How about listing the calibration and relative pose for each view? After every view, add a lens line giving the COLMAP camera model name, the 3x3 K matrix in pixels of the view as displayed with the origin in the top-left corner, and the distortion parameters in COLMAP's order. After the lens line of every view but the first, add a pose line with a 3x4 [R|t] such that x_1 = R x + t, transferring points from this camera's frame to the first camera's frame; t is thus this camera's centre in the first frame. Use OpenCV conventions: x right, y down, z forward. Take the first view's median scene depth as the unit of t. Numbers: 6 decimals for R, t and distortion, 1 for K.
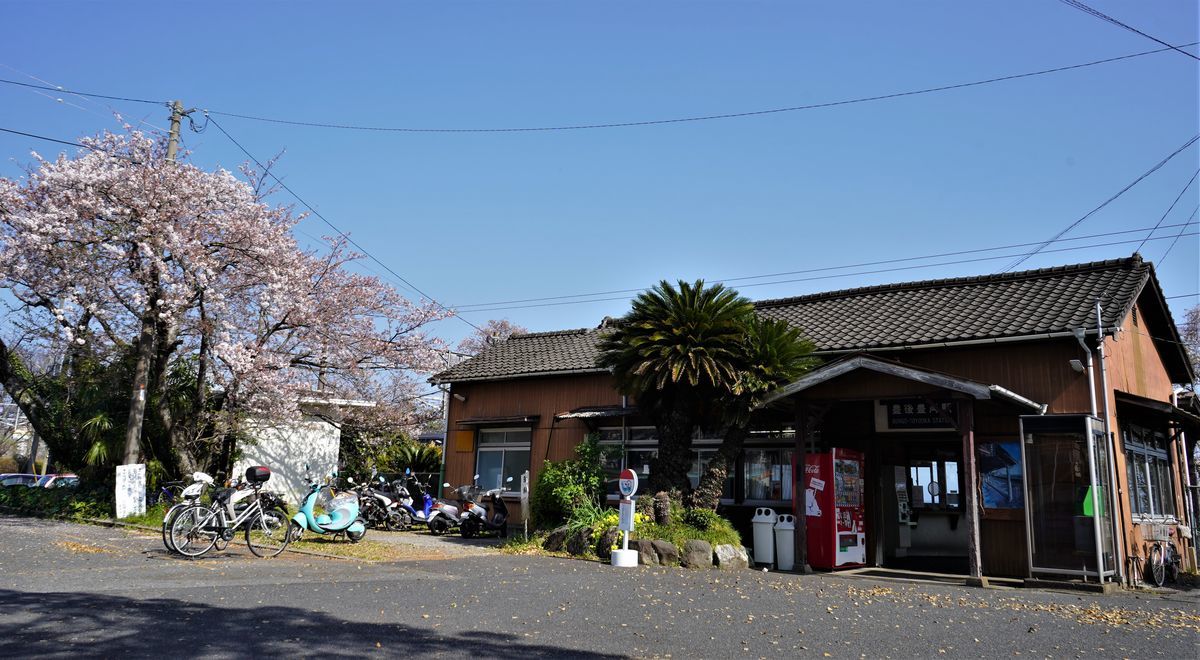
lens RADIAL K [[985.3, 0, 599.6], [0, 985.3, 270.0], [0, 0, 1]] dist [-0.002505, 0.000514]
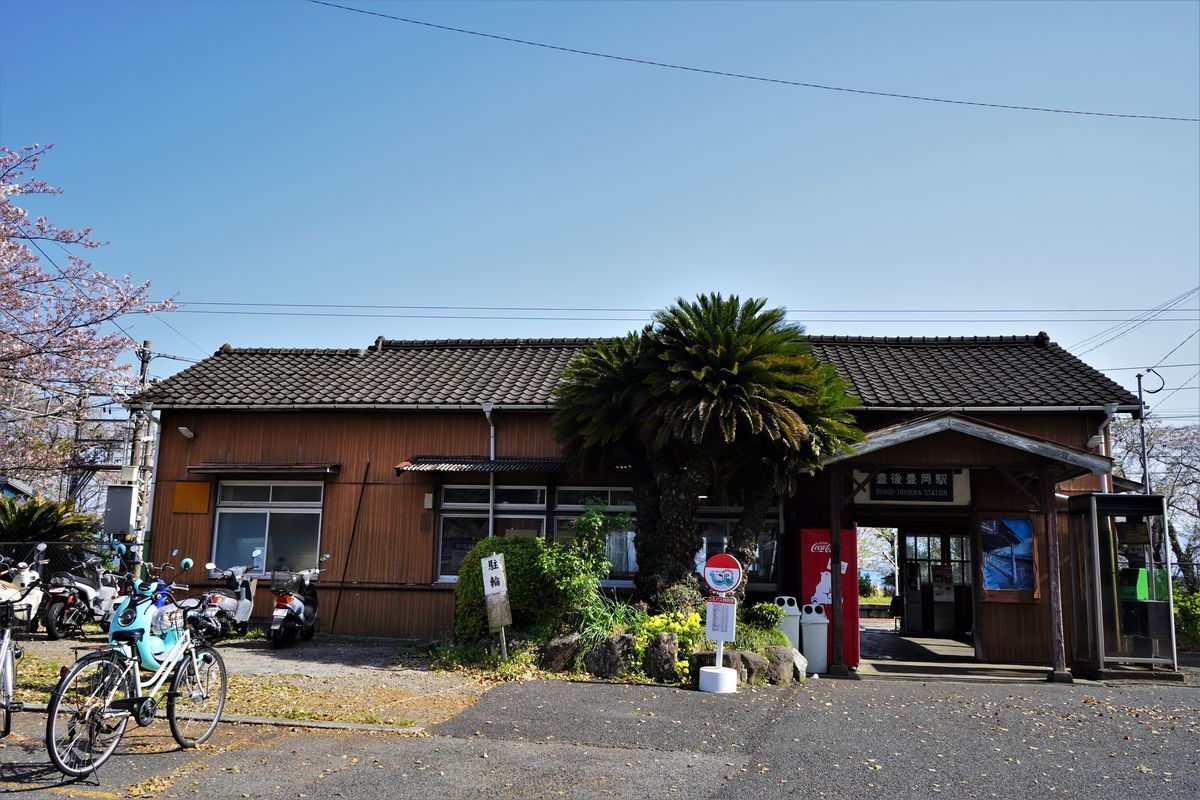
lens RADIAL K [[965.3, 0, 600.0], [0, 965.3, 400.0], [0, 0, 1]] dist [0.000410, -0.001192]
pose [[0.830603, 0.076843, 0.551538, -0.384367], [-0.118586, 0.992123, 0.040360, 0.068269], [-0.544092, -0.098928, 0.833173, 0.433718]]
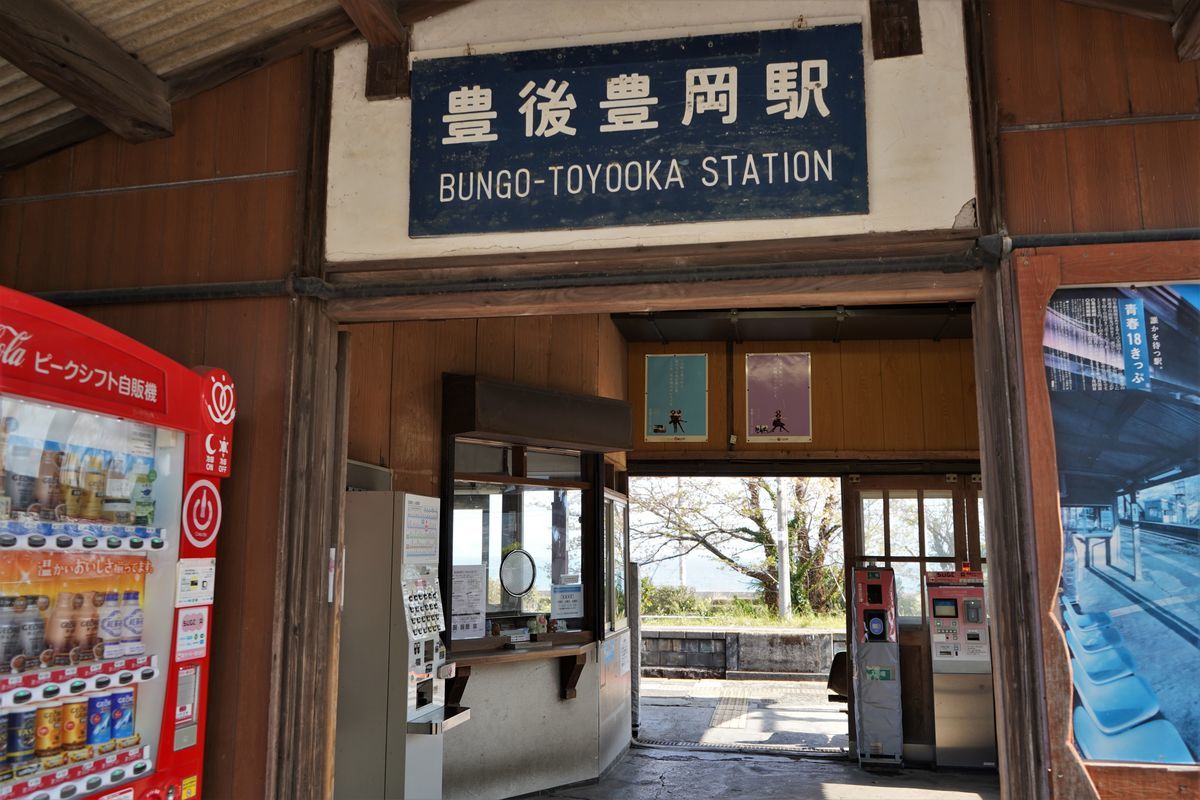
lens RADIAL K [[965.3, 0, 600.0], [0, 965.3, 400.0], [0, 0, 1]] dist [0.000410, -0.001192]
pose [[0.870756, 0.053265, 0.488821, 0.248539], [-0.086717, 0.995169, 0.046033, 0.179030], [-0.484008, -0.082473, 0.871169, 0.857997]]
